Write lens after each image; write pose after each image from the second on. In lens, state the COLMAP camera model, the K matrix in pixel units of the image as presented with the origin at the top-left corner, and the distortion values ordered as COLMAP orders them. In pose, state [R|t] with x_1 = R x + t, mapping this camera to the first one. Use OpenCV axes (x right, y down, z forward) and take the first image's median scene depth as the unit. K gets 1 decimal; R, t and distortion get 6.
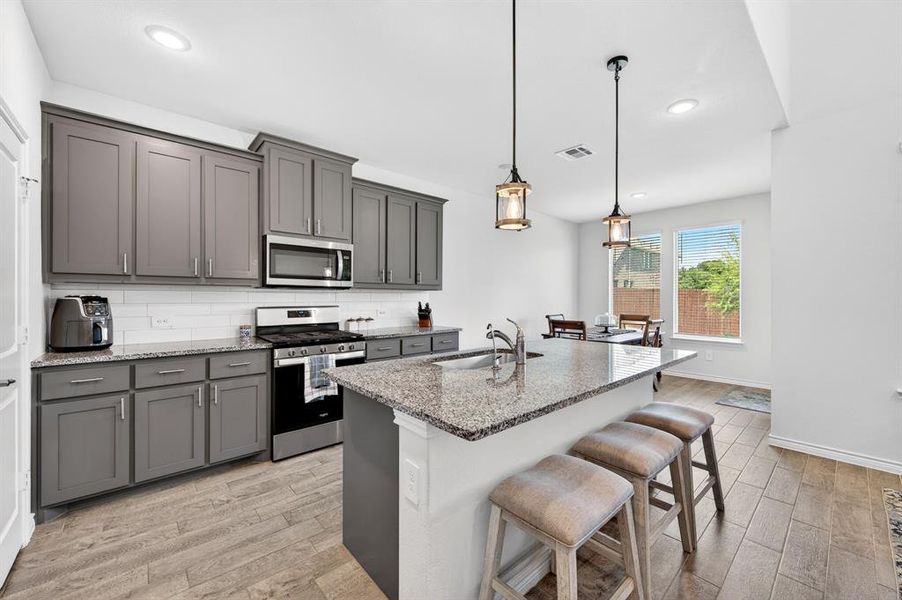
lens RADIAL K [[353.0, 0, 454.8], [0, 353.0, 299.2], [0, 0, 1]] dist [0.003833, 0.000121]
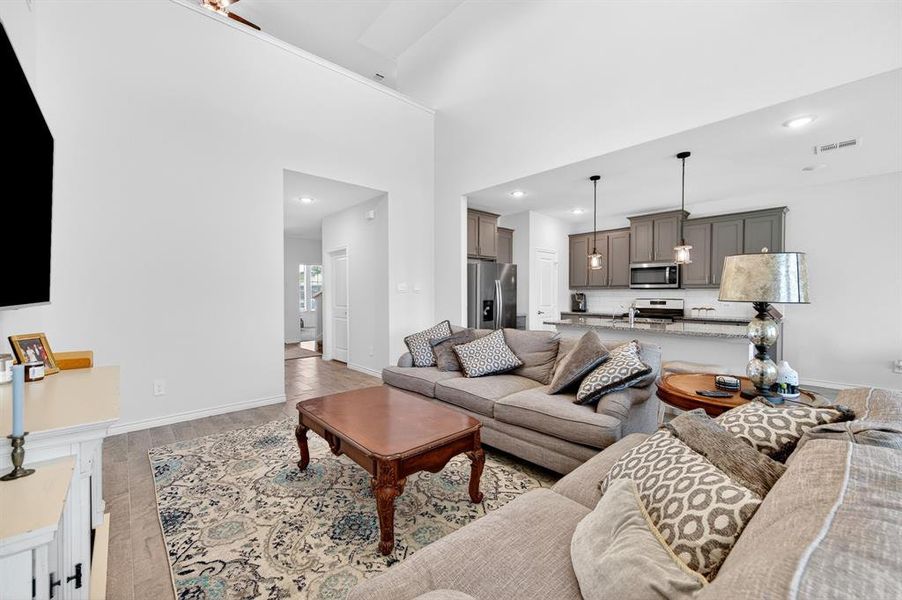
lens RADIAL K [[361.6, 0, 452.8], [0, 361.6, 298.1], [0, 0, 1]] dist [0.006787, -0.000408]
pose [[0.012491, 0.010106, -0.999871, 1.540737], [-0.005220, 0.999936, 0.010041, 0.004334], [0.999908, 0.005094, 0.012543, -0.083908]]
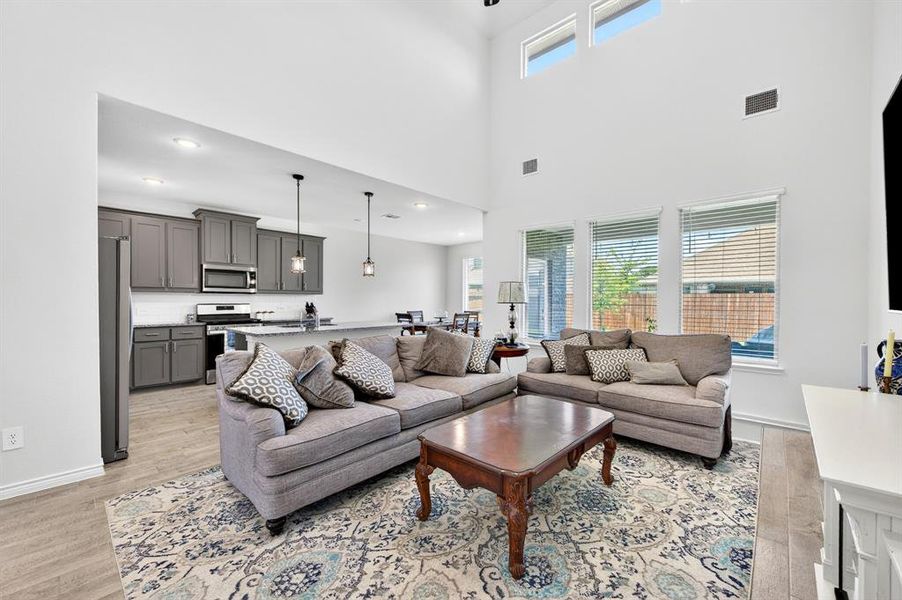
lens RADIAL K [[360.2, 0, 457.1], [0, 360.2, 304.3], [0, 0, 1]] dist [-0.000564, 0.000104]
pose [[0.994307, 0.001464, 0.106543, 0.545622], [-0.002292, 0.999968, 0.007644, 0.008337], [-0.106528, -0.007845, 0.994279, -0.940334]]
